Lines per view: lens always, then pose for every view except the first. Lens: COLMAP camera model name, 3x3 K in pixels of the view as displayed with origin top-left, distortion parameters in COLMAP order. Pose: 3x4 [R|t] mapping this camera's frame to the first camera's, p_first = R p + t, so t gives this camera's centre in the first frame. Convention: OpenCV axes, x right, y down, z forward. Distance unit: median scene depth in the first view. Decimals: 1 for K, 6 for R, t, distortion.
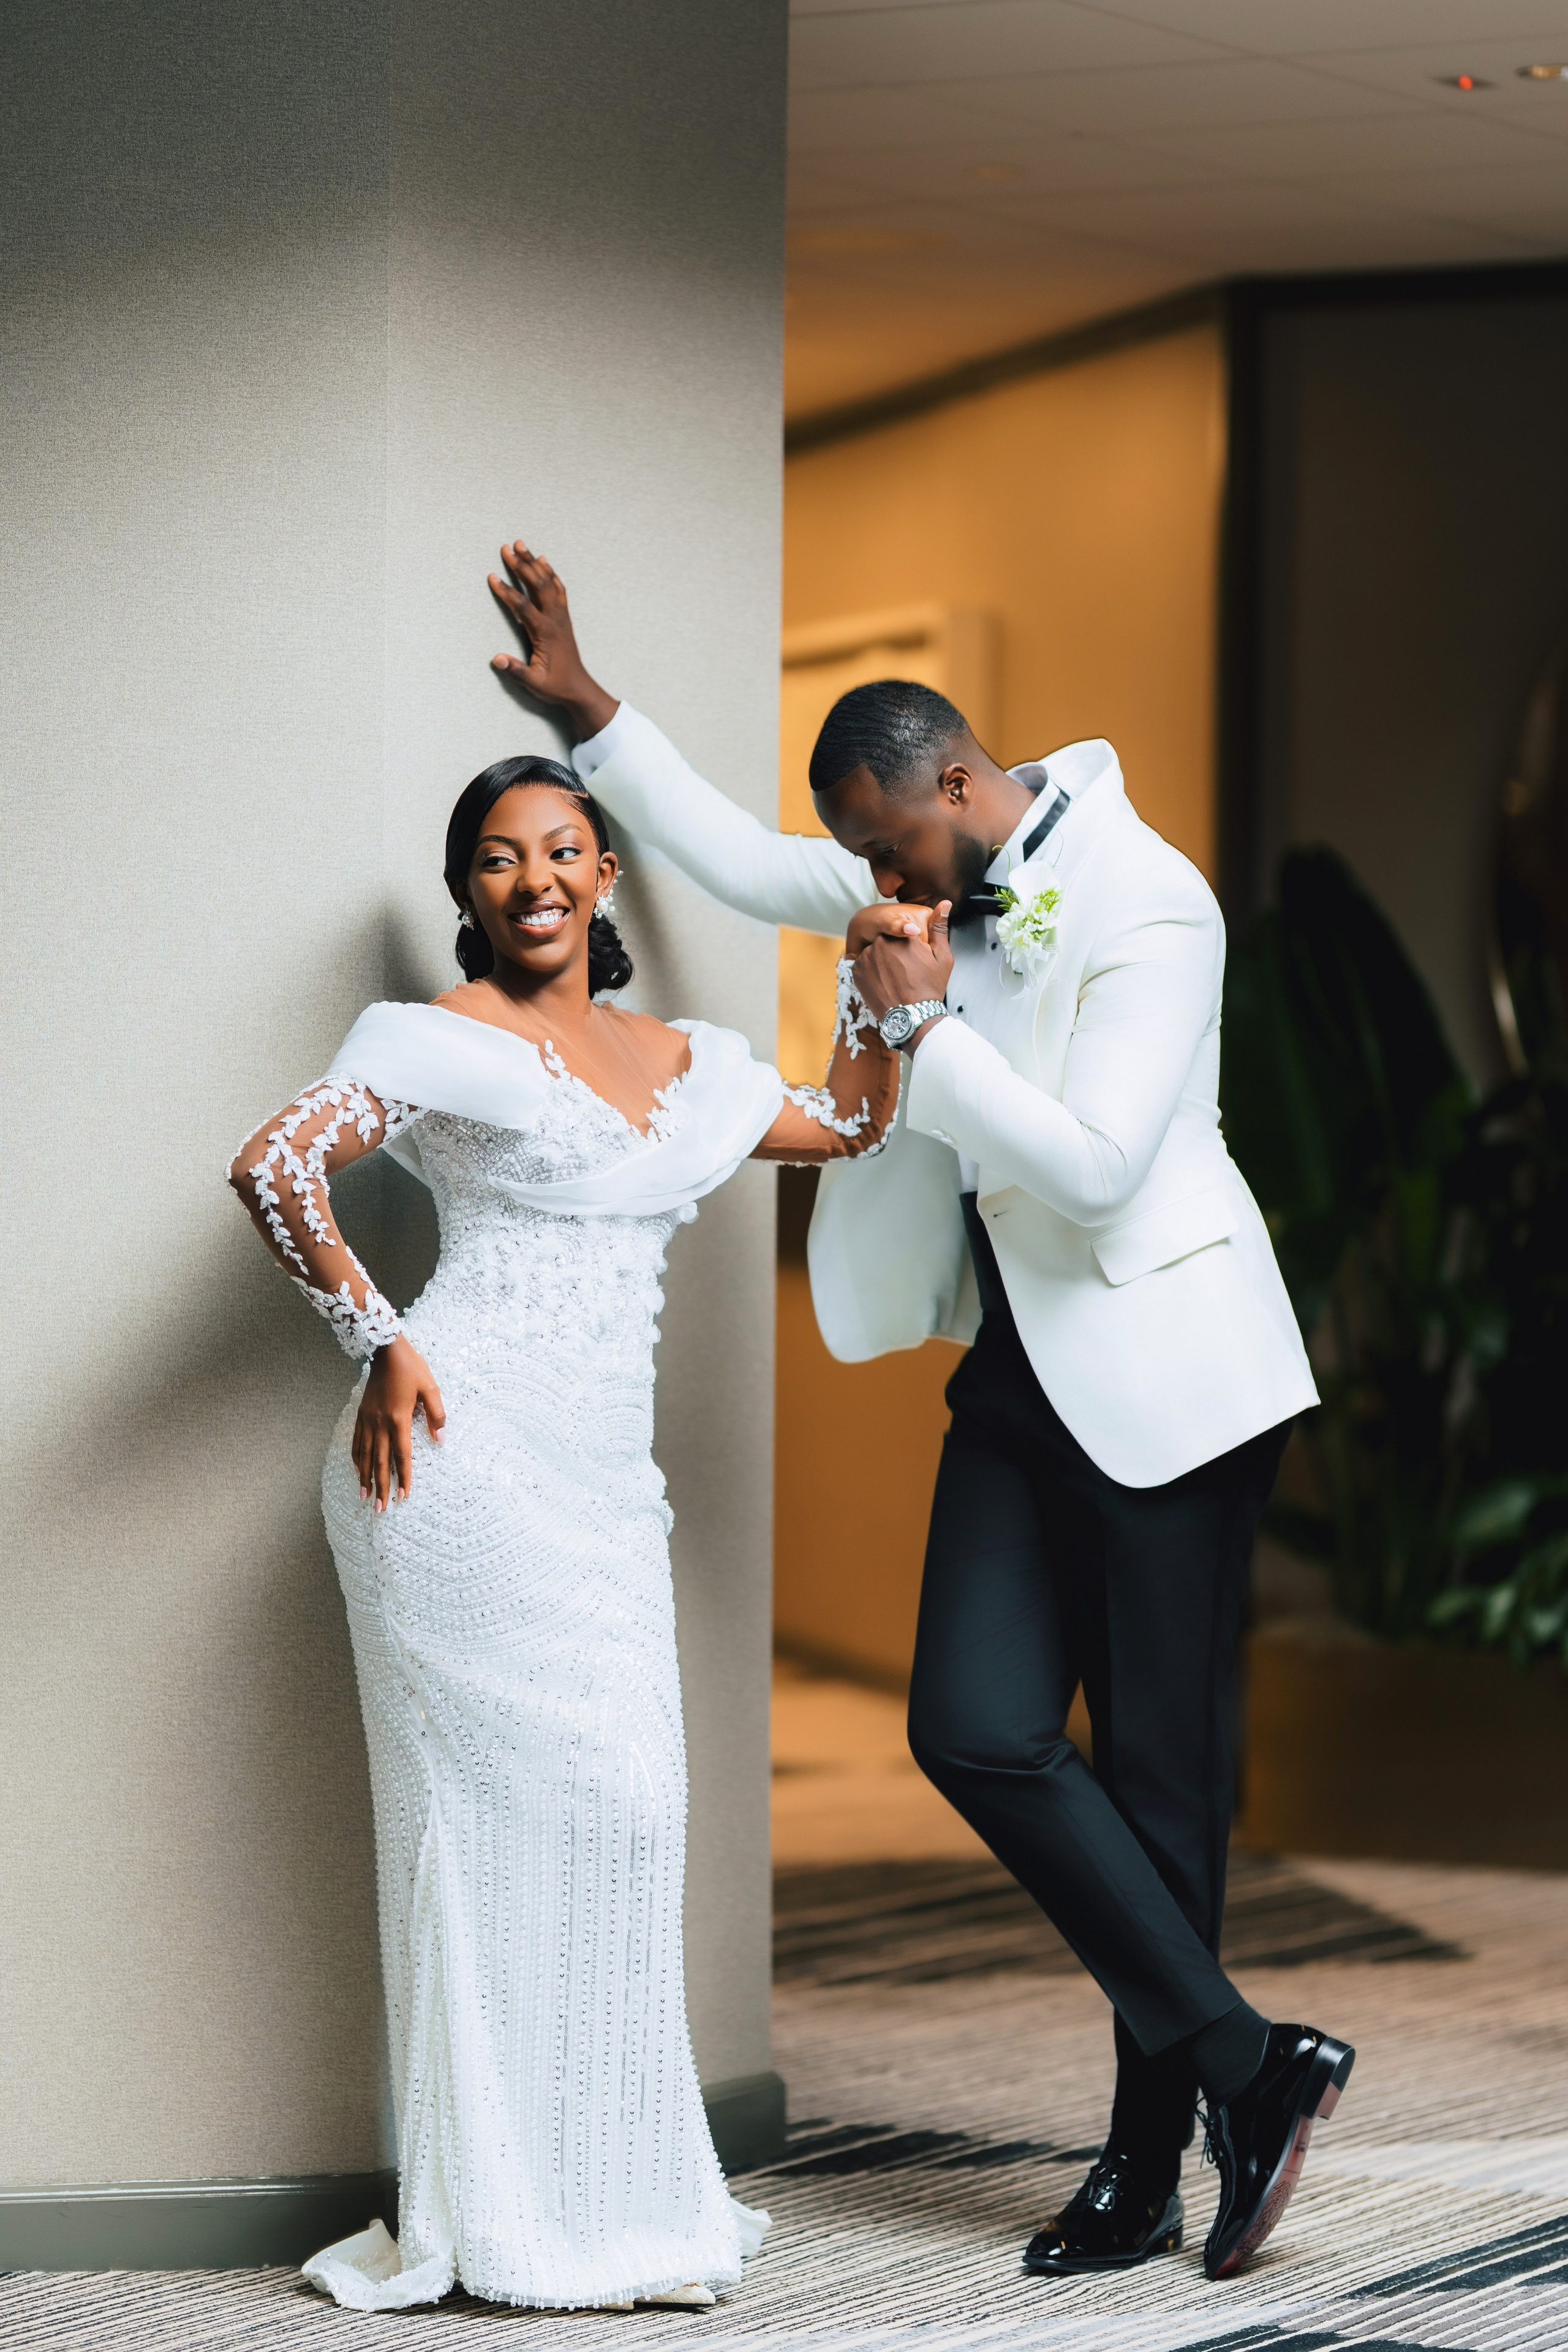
lens RADIAL K [[7054.3, 0, 784.3], [0, 7054.3, 978.0], [0, 0, 1]] dist [0.093369, 1.987154]
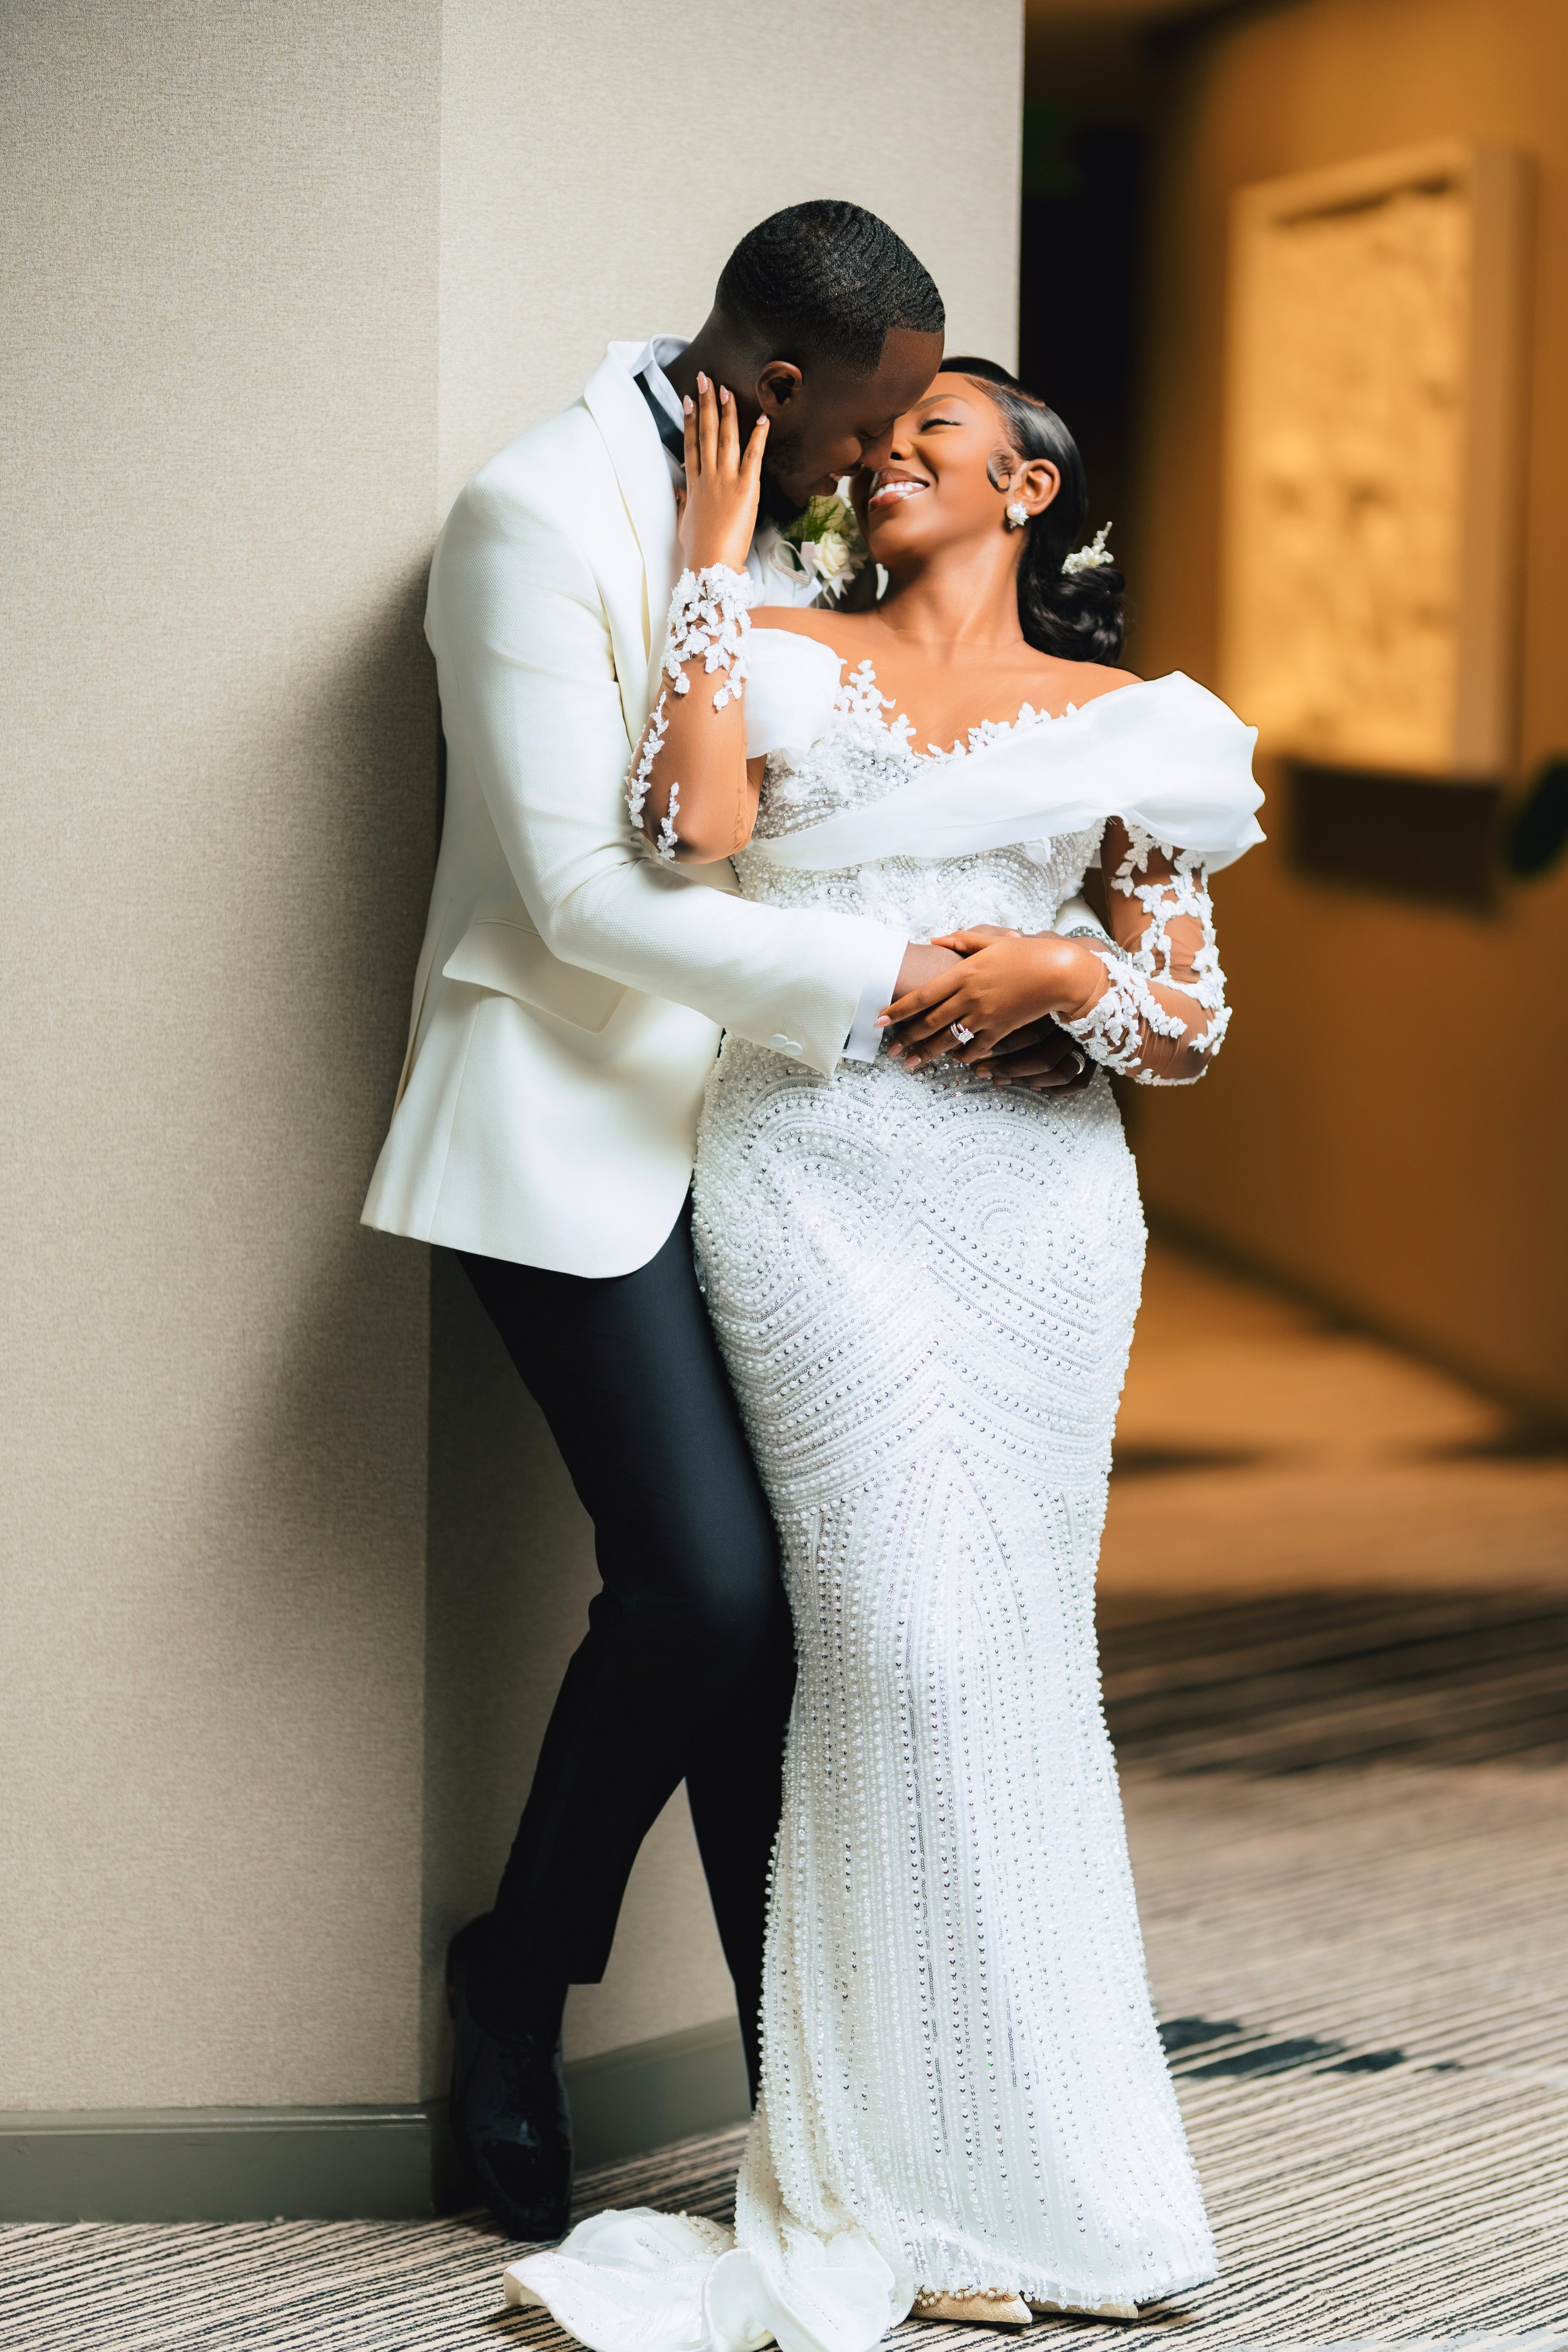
lens RADIAL K [[7054.3, 0, 784.3], [0, 7054.3, 978.0], [0, 0, 1]] dist [0.093369, 1.987154]
pose [[0.994351, 0.011219, -0.105544, 0.064654], [-0.004387, 0.997893, 0.064740, -0.008197], [0.106048, -0.063911, 0.992305, 0.228023]]
